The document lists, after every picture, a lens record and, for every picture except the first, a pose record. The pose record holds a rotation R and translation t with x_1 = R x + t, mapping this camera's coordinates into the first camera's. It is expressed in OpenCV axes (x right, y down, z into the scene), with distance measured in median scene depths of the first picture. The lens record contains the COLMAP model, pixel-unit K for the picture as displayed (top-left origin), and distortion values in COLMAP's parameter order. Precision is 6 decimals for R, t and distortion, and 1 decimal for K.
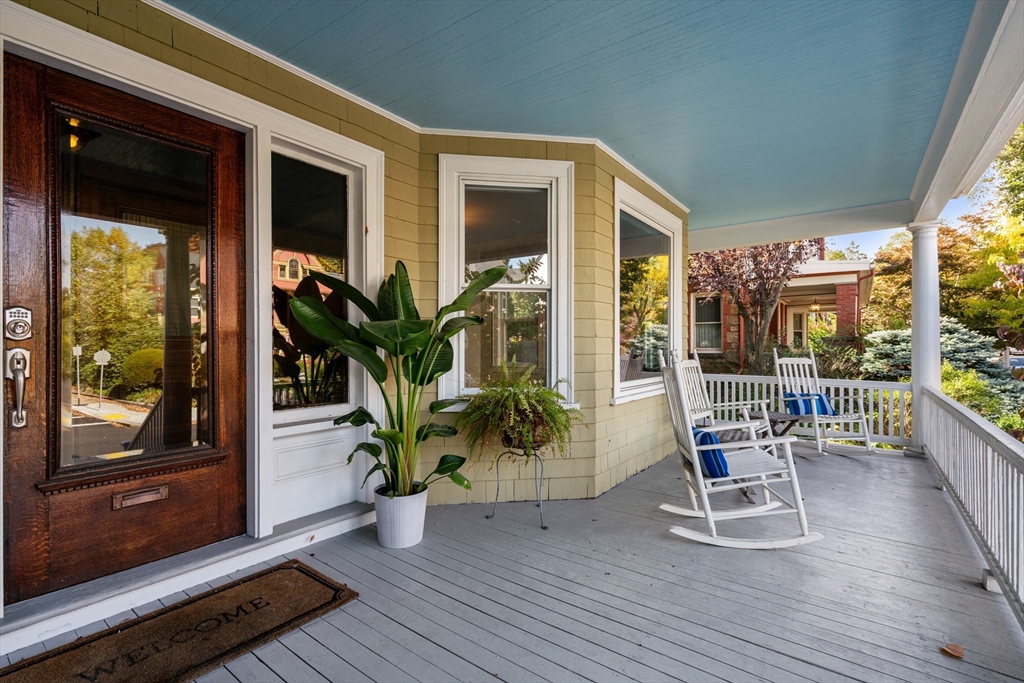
lens RADIAL K [[477.8, 0, 515.8], [0, 477.8, 342.7], [0, 0, 1]] dist [-0.000151, -0.000267]
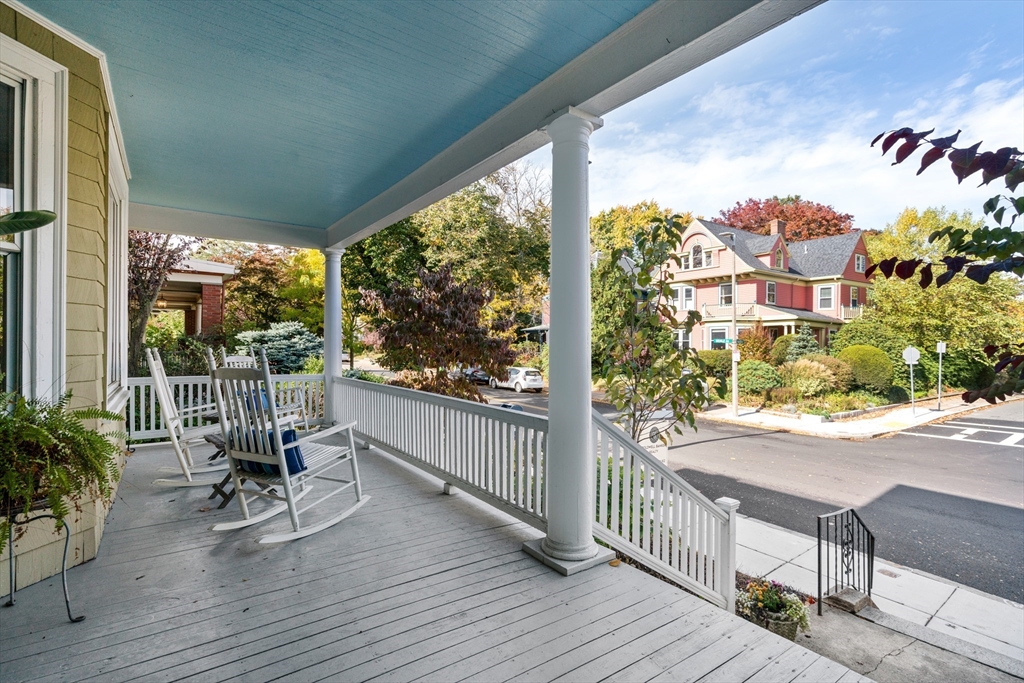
lens RADIAL K [[477.8, 0, 517.5], [0, 477.8, 343.5], [0, 0, 1]] dist [-0.000151, -0.000267]
pose [[0.292672, 0.005907, 0.956195, -0.332033], [-0.010984, 0.999936, -0.002815, 0.001721], [-0.956150, -0.009679, 0.292718, 0.195066]]
